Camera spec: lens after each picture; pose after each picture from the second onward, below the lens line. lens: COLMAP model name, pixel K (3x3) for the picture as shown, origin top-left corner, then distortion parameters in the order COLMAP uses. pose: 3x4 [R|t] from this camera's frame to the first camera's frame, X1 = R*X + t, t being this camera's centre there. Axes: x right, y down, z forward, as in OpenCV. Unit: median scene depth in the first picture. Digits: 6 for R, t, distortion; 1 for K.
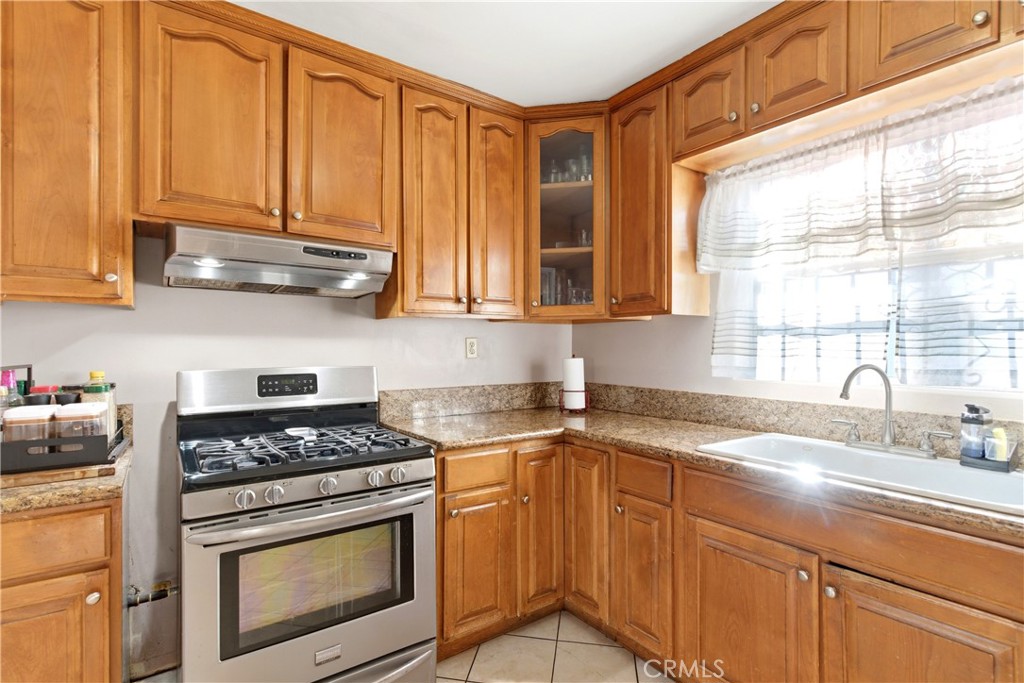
lens RADIAL K [[486.7, 0, 505.2], [0, 486.7, 347.1], [0, 0, 1]] dist [0.005033, -0.000414]
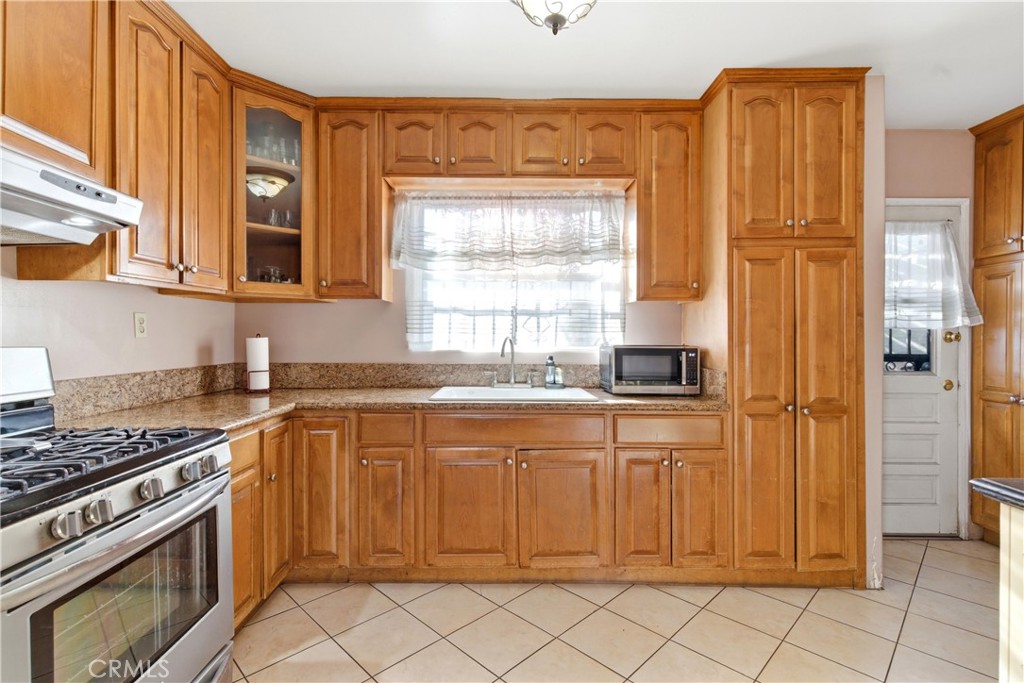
lens RADIAL K [[477.5, 0, 507.7], [0, 477.5, 335.3], [0, 0, 1]] dist [0.007482, -0.000696]
pose [[0.567629, -0.001097, 0.823284, -0.487118], [0.002087, 0.999998, -0.000107, 0.025361], [-0.823282, 0.001779, 0.567630, 0.053465]]
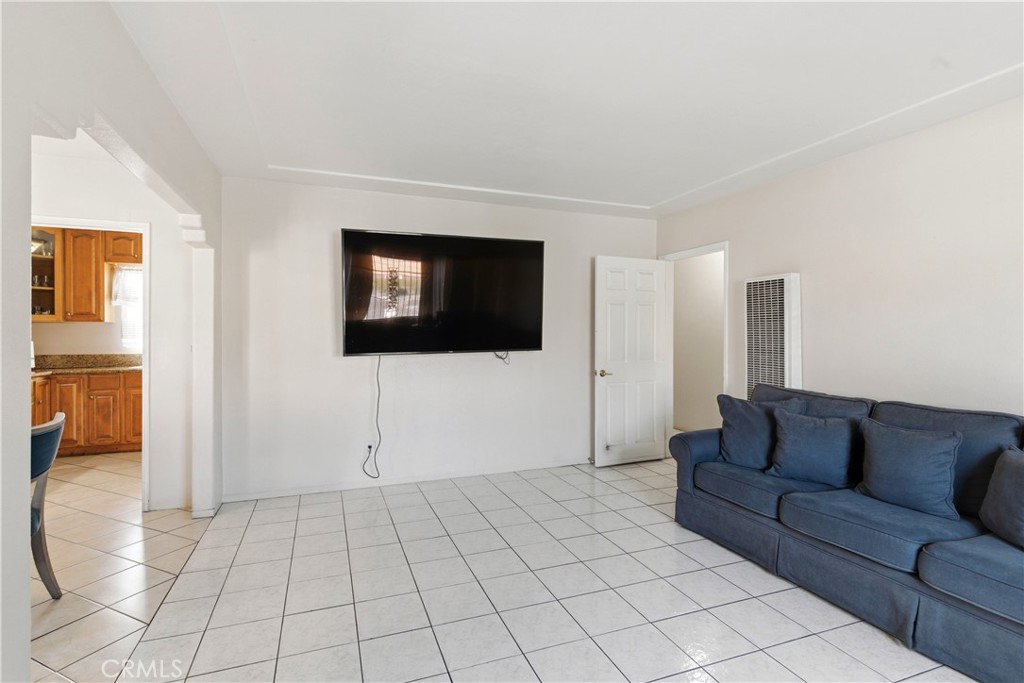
lens RADIAL K [[479.2, 0, 499.5], [0, 479.2, 335.6], [0, 0, 1]] dist [0.006586, -0.001128]
pose [[0.251852, -0.003758, 0.967758, -1.595906], [0.006929, 0.999974, 0.002080, 0.011841], [-0.967741, 0.006181, 0.251872, -1.647153]]
